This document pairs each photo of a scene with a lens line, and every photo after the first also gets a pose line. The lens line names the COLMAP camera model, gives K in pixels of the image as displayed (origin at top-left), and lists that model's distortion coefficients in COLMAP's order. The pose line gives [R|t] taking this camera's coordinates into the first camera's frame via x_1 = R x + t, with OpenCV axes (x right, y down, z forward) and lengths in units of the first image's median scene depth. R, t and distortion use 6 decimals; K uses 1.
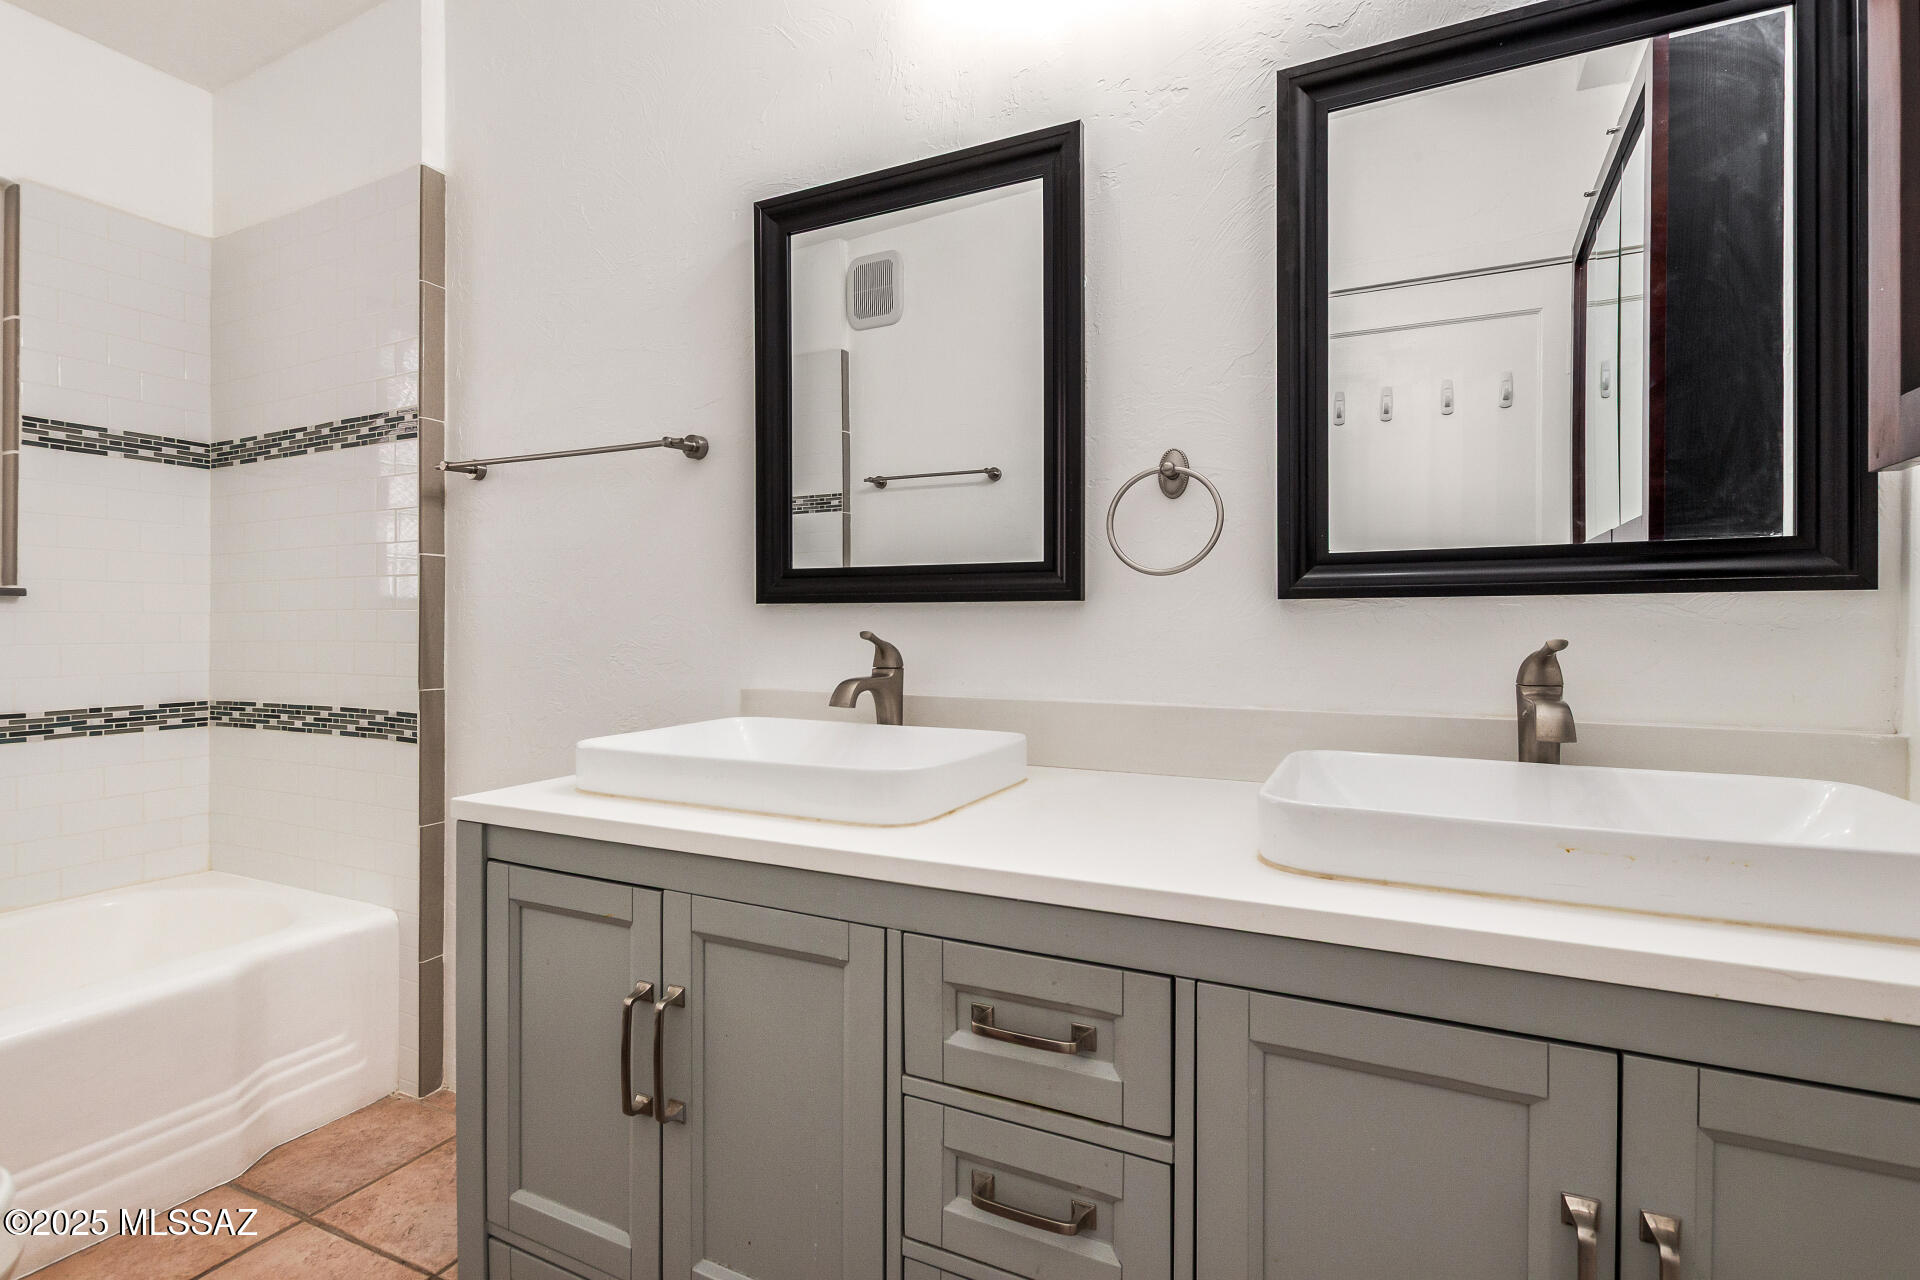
lens RADIAL K [[866.7, 0, 1009.6], [0, 866.7, 632.6], [0, 0, 1]] dist [-0.000957, -0.000595]
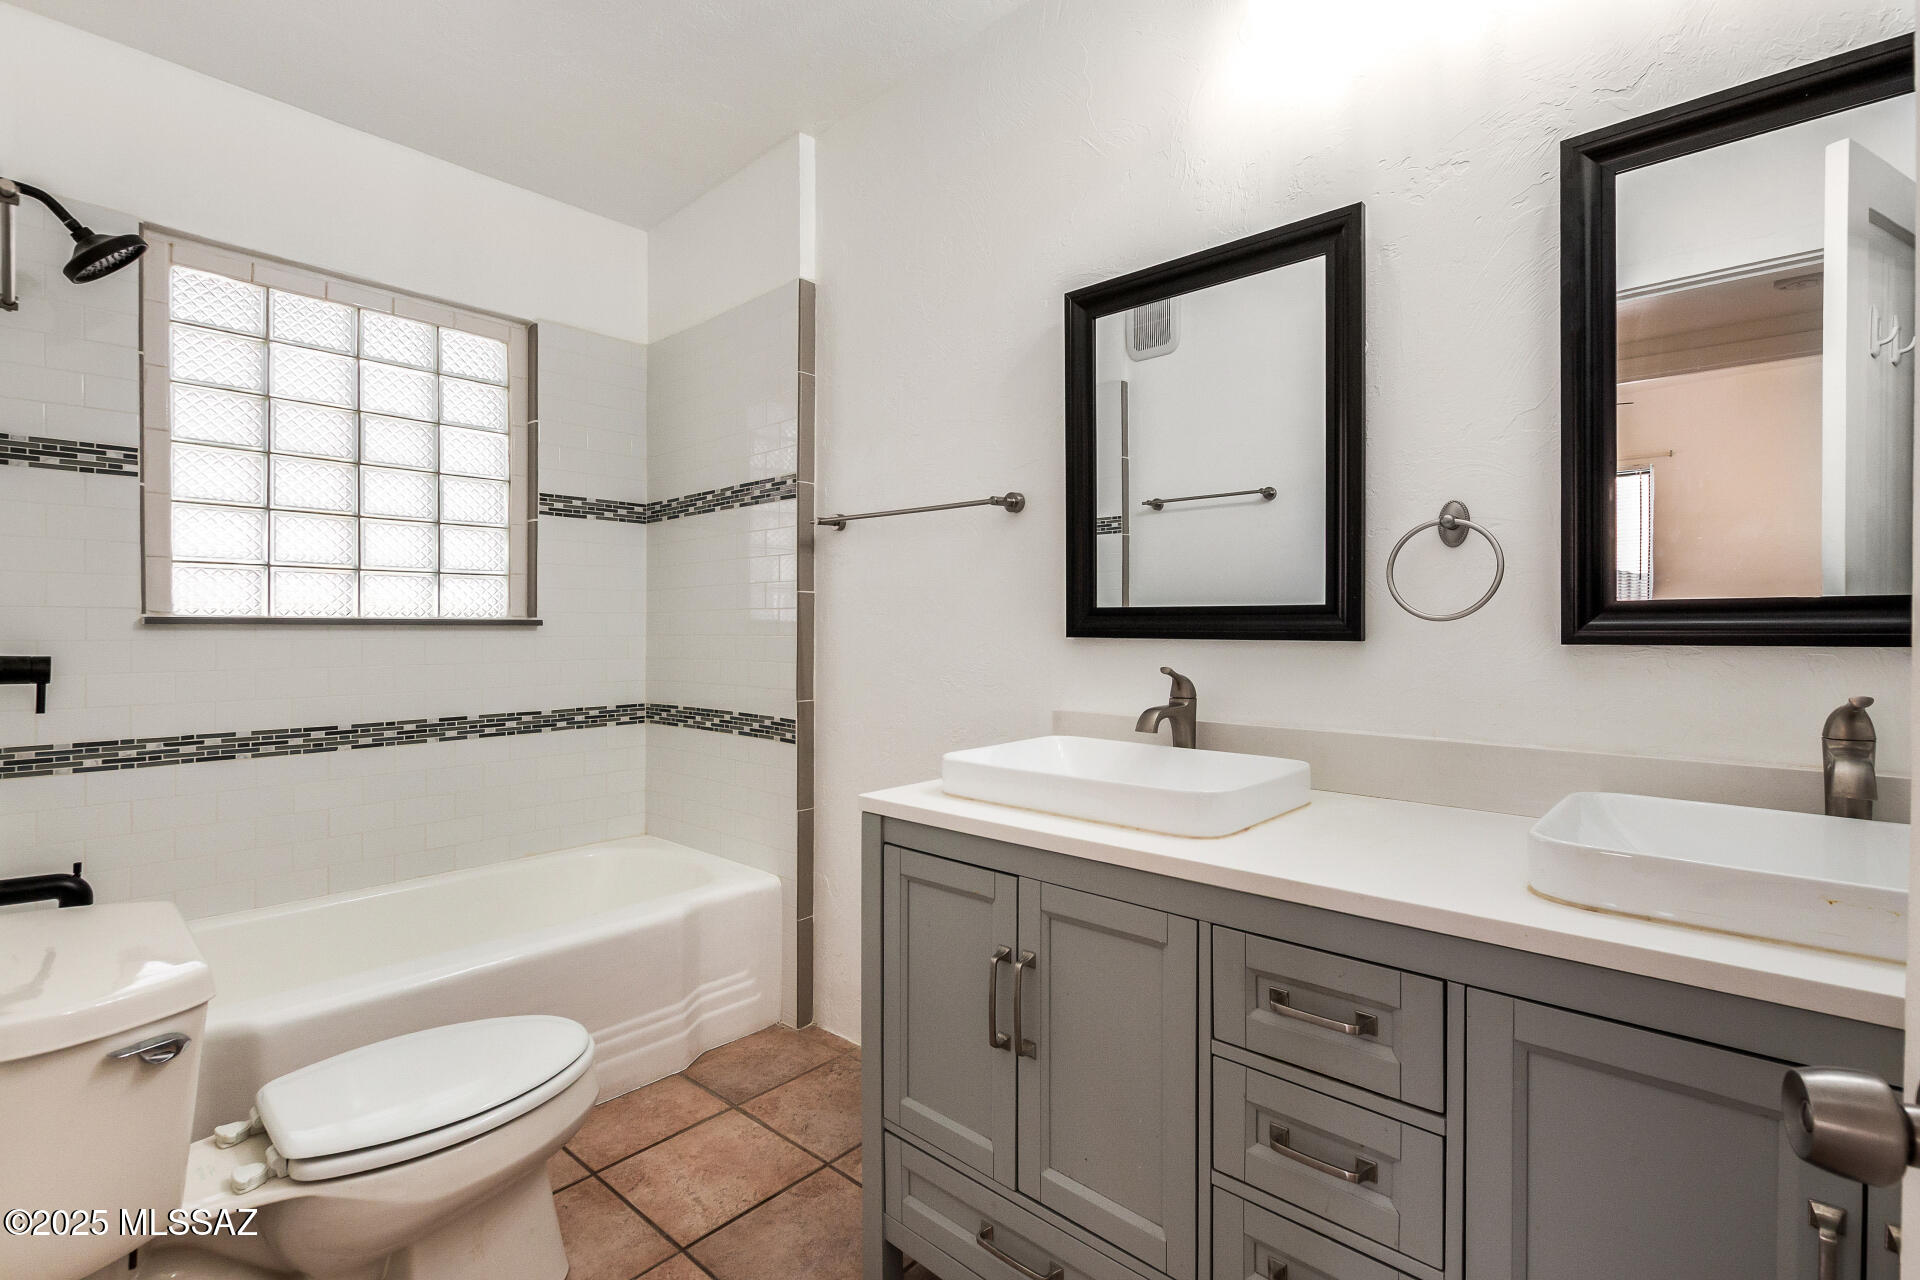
lens RADIAL K [[876.0, 0, 1038.3], [0, 876.0, 625.2], [0, 0, 1]] dist [0.000189, -0.000221]
pose [[0.964230, 0.001913, -0.265059, -0.018053], [-0.004969, 0.999929, -0.010859, -0.042045], [0.265019, 0.011788, 0.964171, -0.171175]]
